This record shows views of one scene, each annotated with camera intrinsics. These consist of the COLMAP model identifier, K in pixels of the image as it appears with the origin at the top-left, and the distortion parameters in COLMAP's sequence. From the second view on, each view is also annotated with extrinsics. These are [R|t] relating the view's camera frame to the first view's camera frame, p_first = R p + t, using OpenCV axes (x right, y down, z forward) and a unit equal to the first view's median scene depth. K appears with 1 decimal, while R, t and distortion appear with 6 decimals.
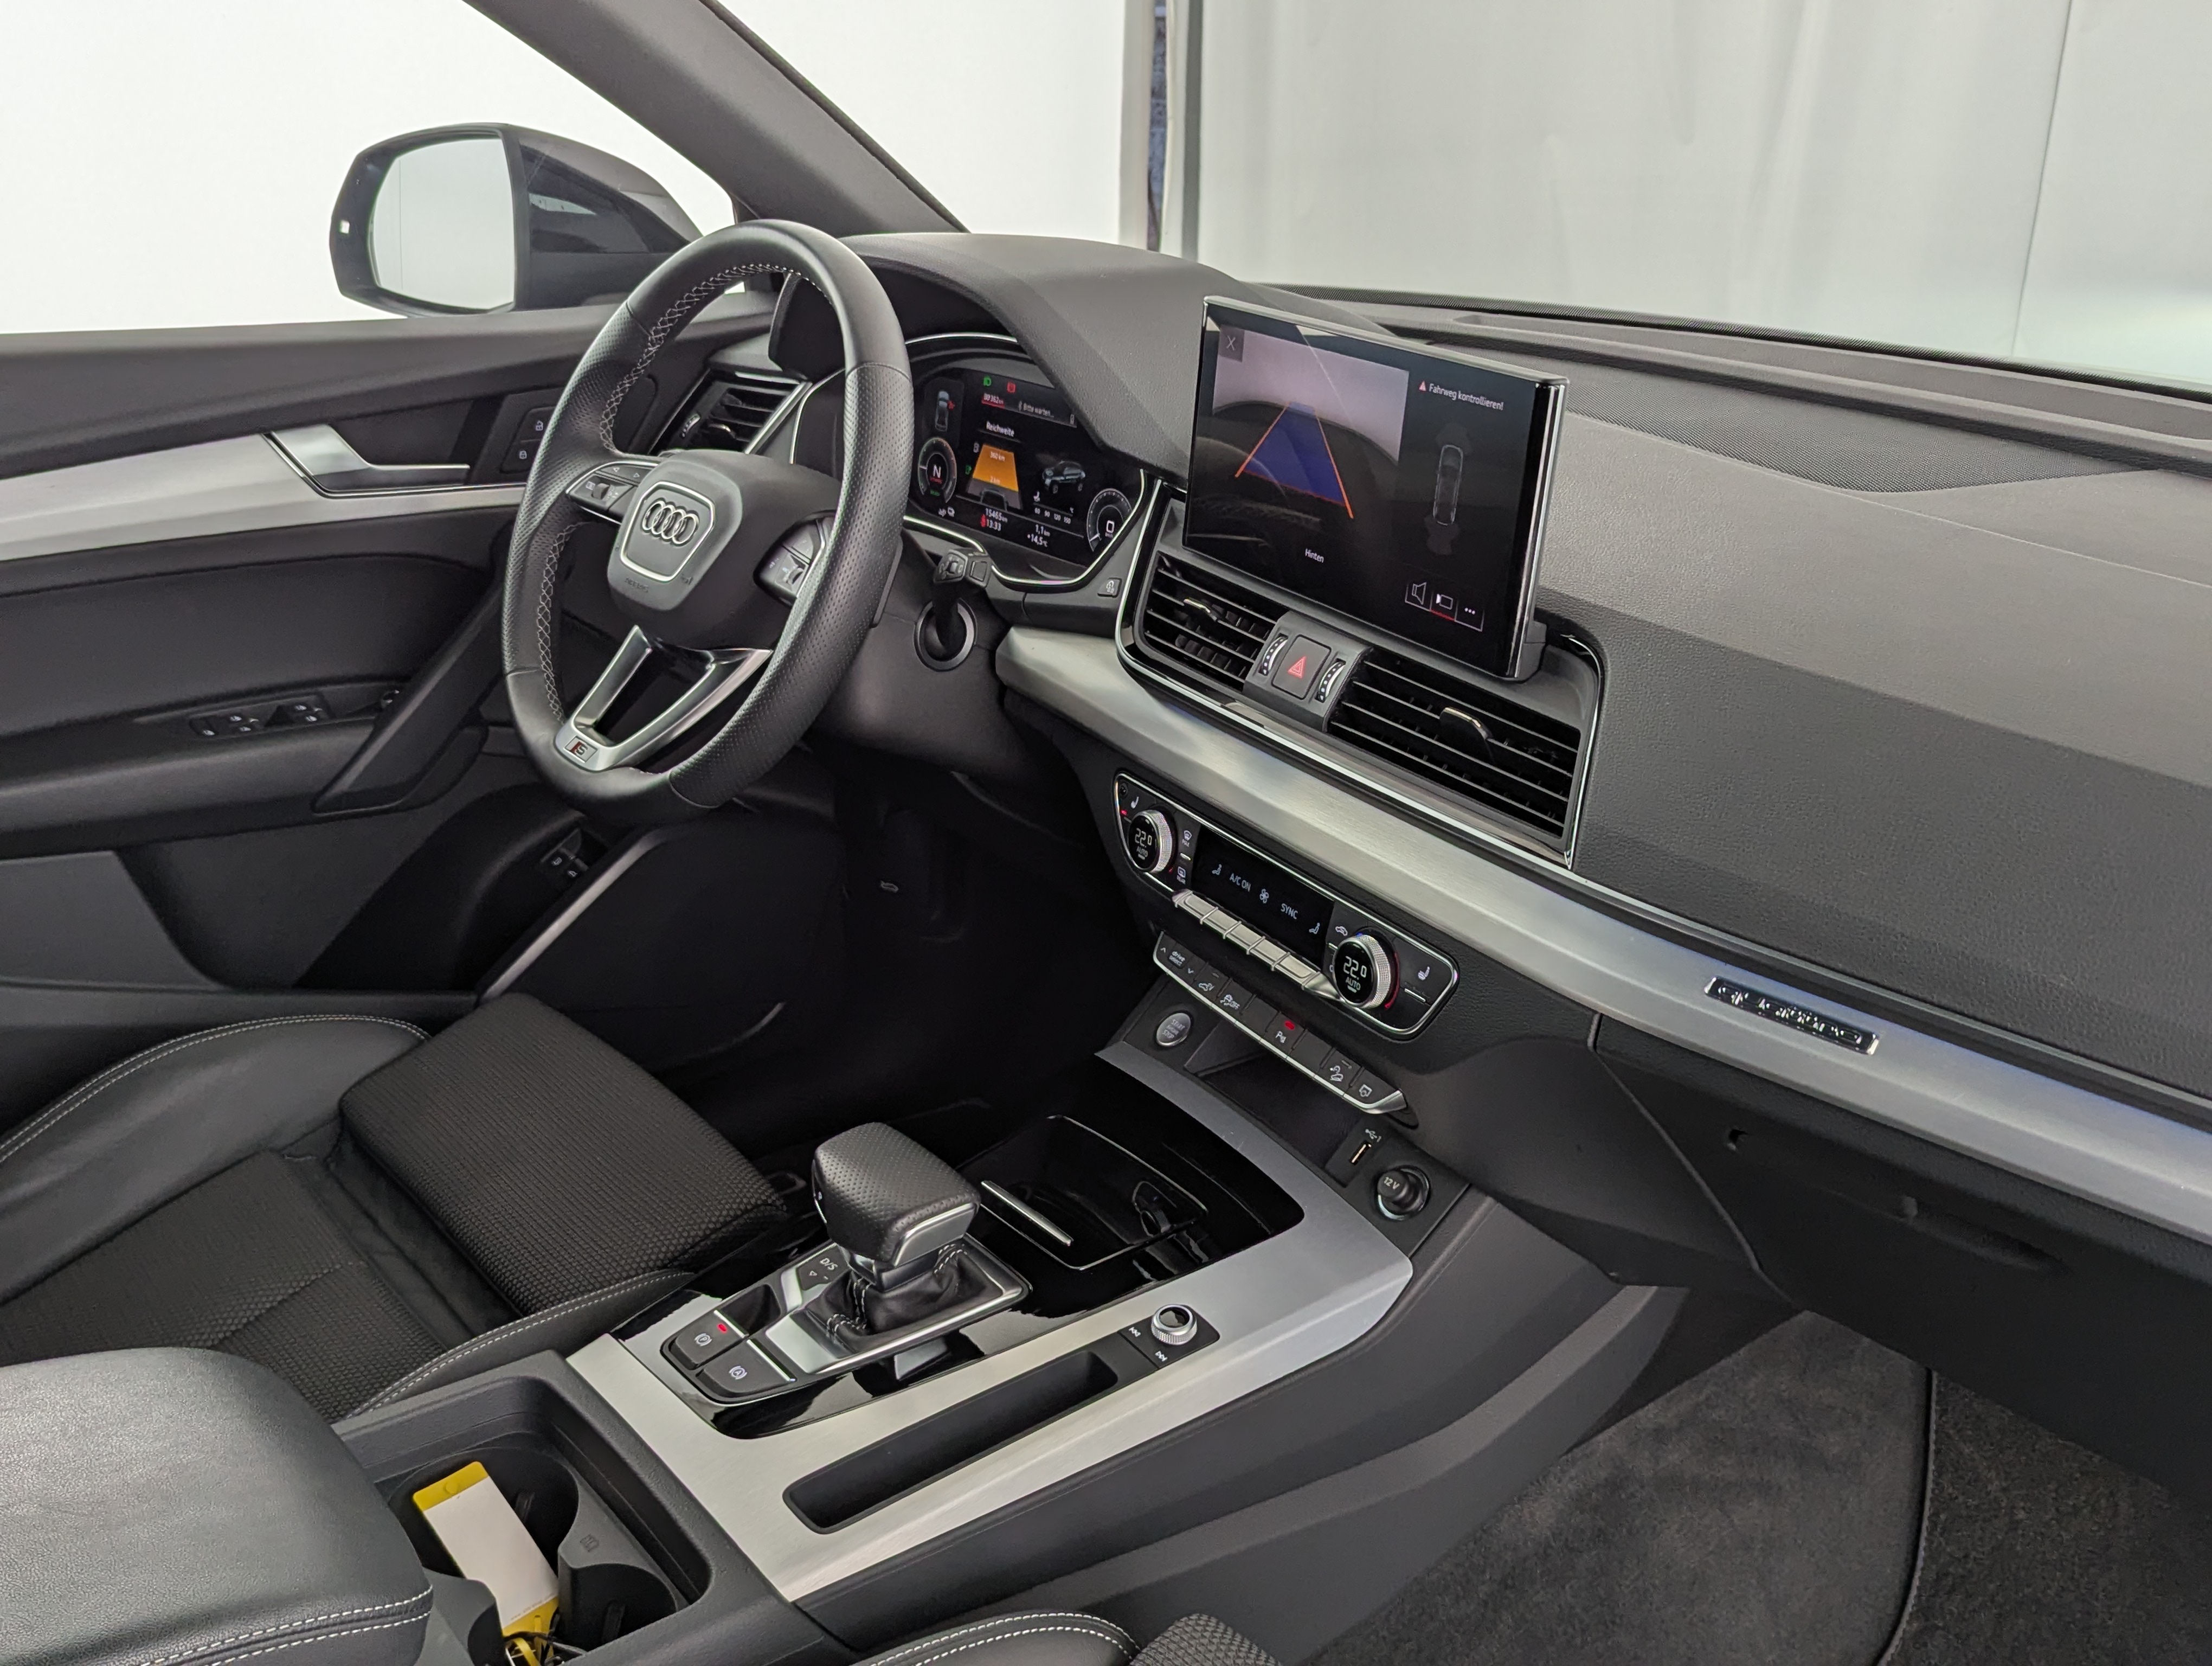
lens RADIAL K [[1983.8, 0, 1108.1], [0, 1983.8, 899.7], [0, 0, 1]] dist [0.013285, -0.001441]
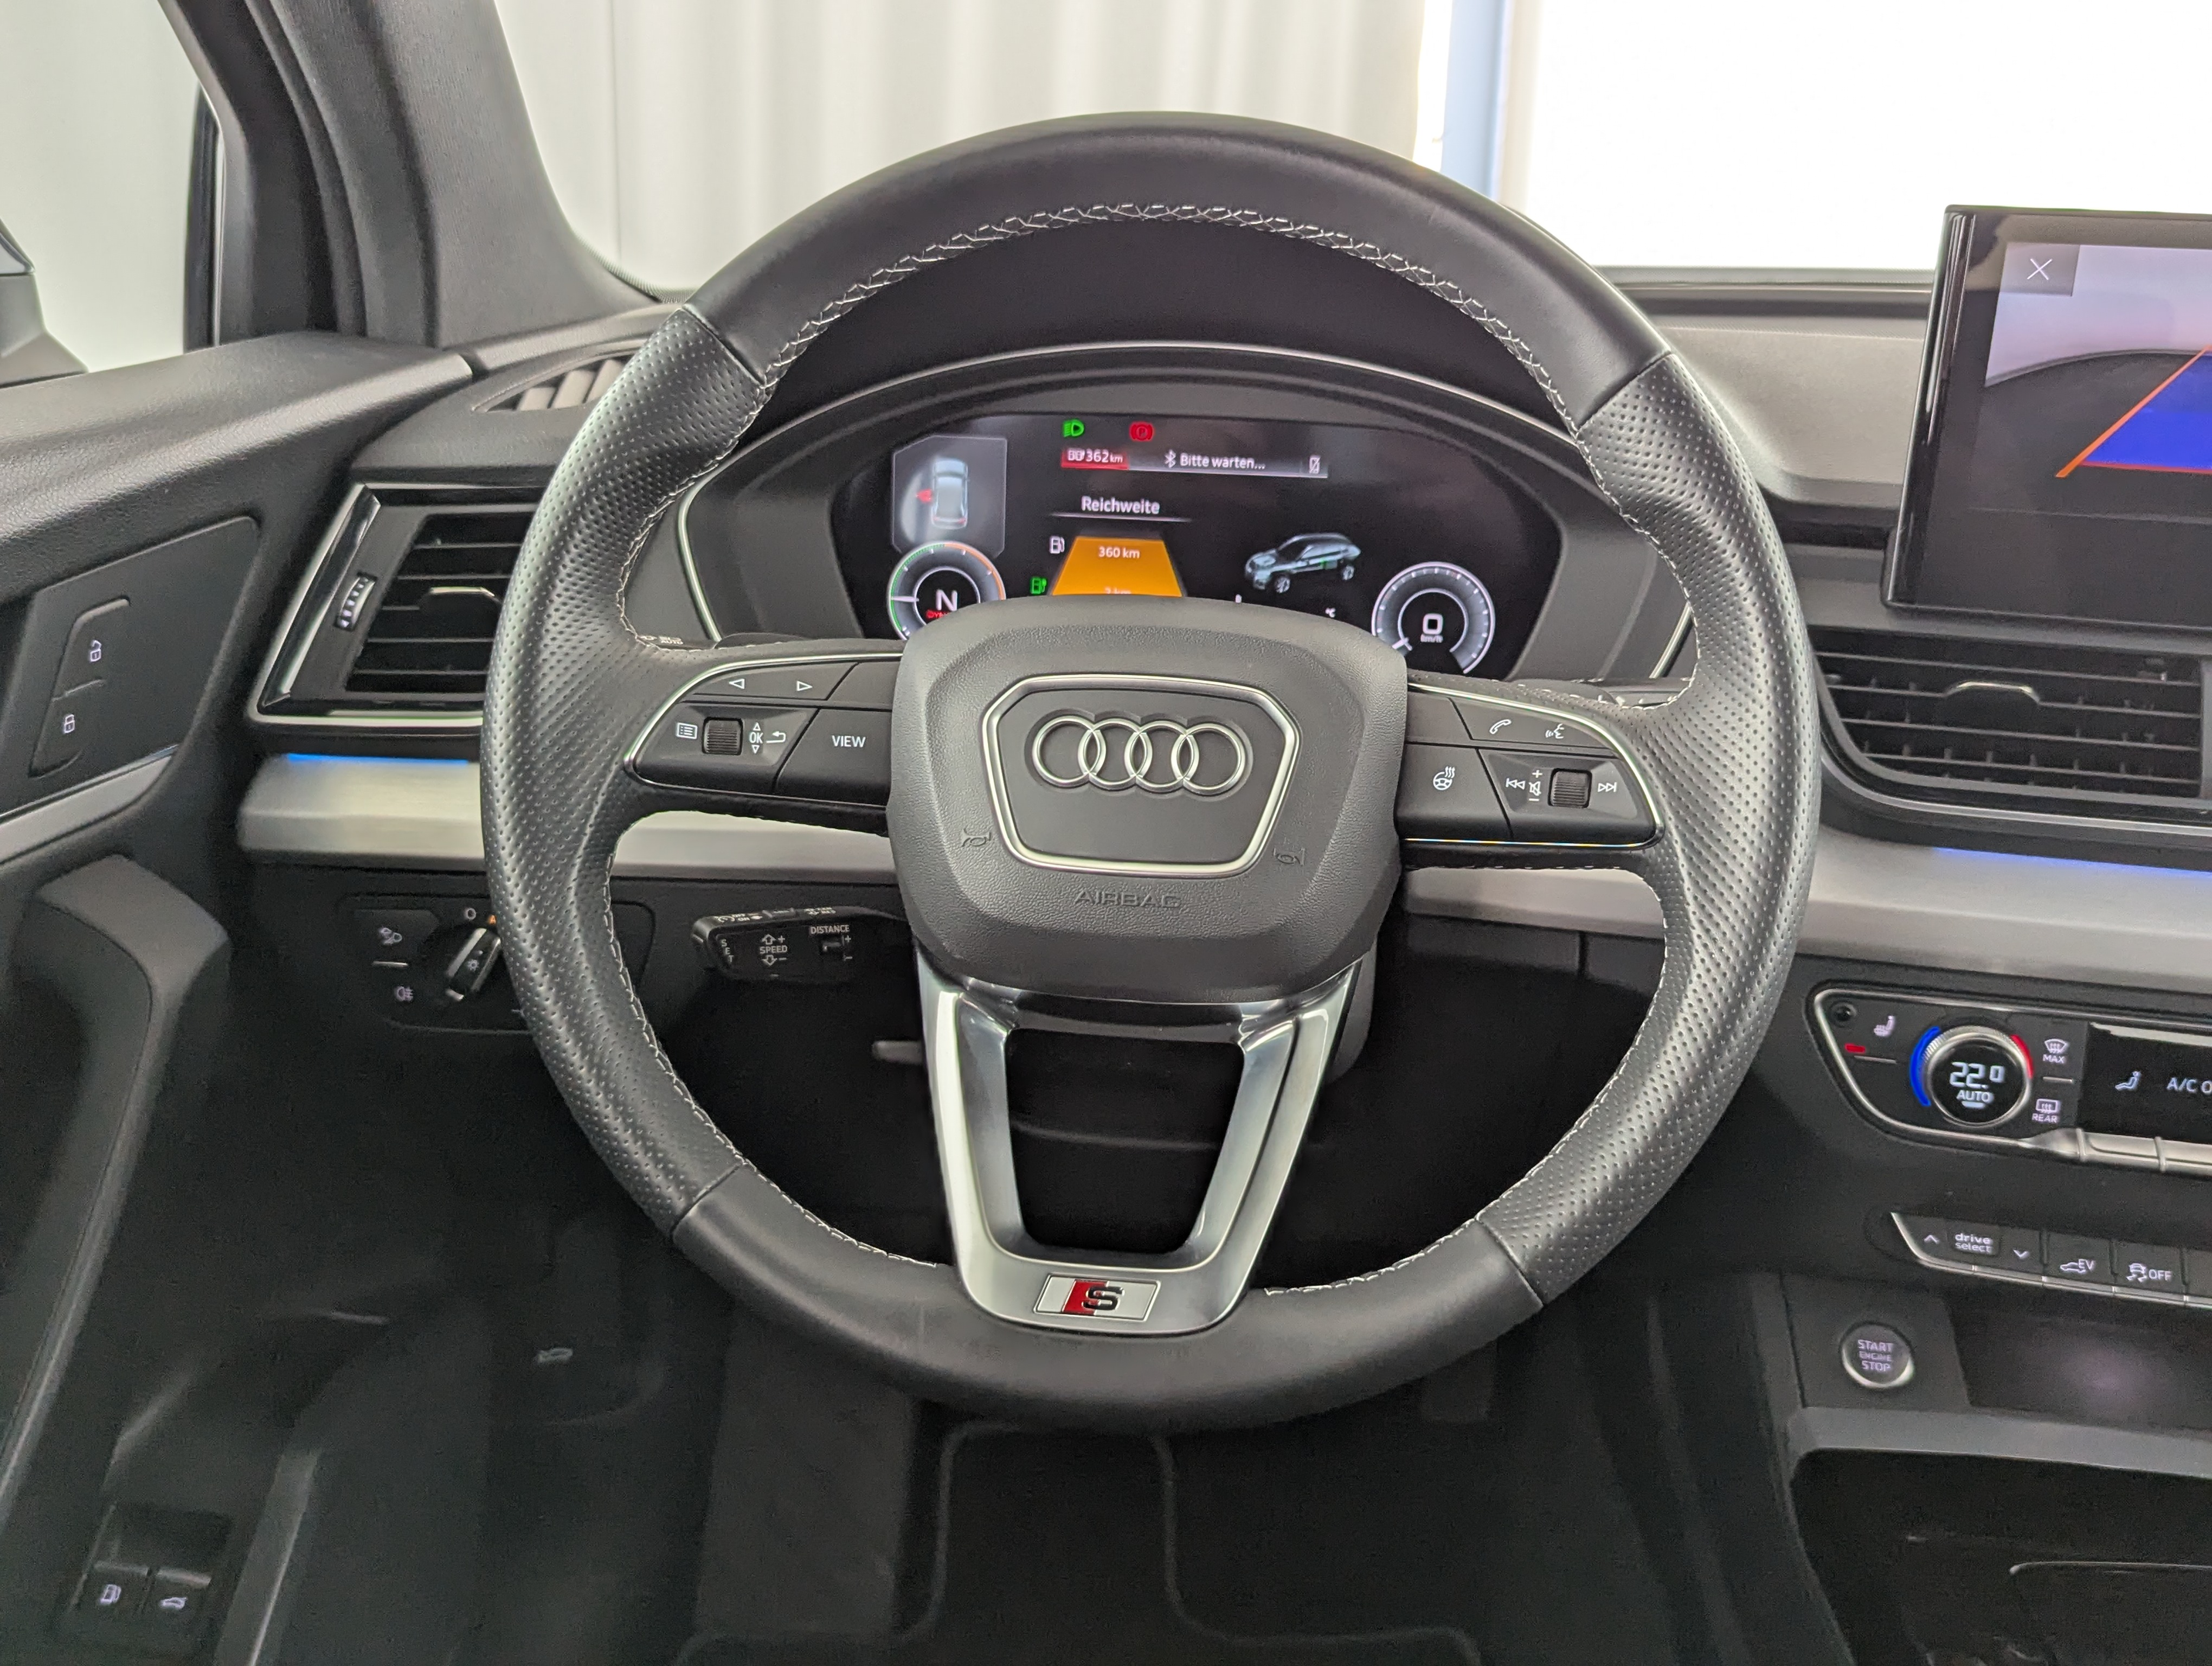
lens RADIAL K [[2009.9, 0, 1154.2], [0, 2009.9, 829.8], [0, 0, 1]] dist [0.118999, -0.213765]
pose [[0.689187, -0.232688, 0.686206, -0.599618], [0.283031, 0.958248, 0.040676, -0.210856], [-0.667020, 0.166184, 0.726270, 0.731671]]
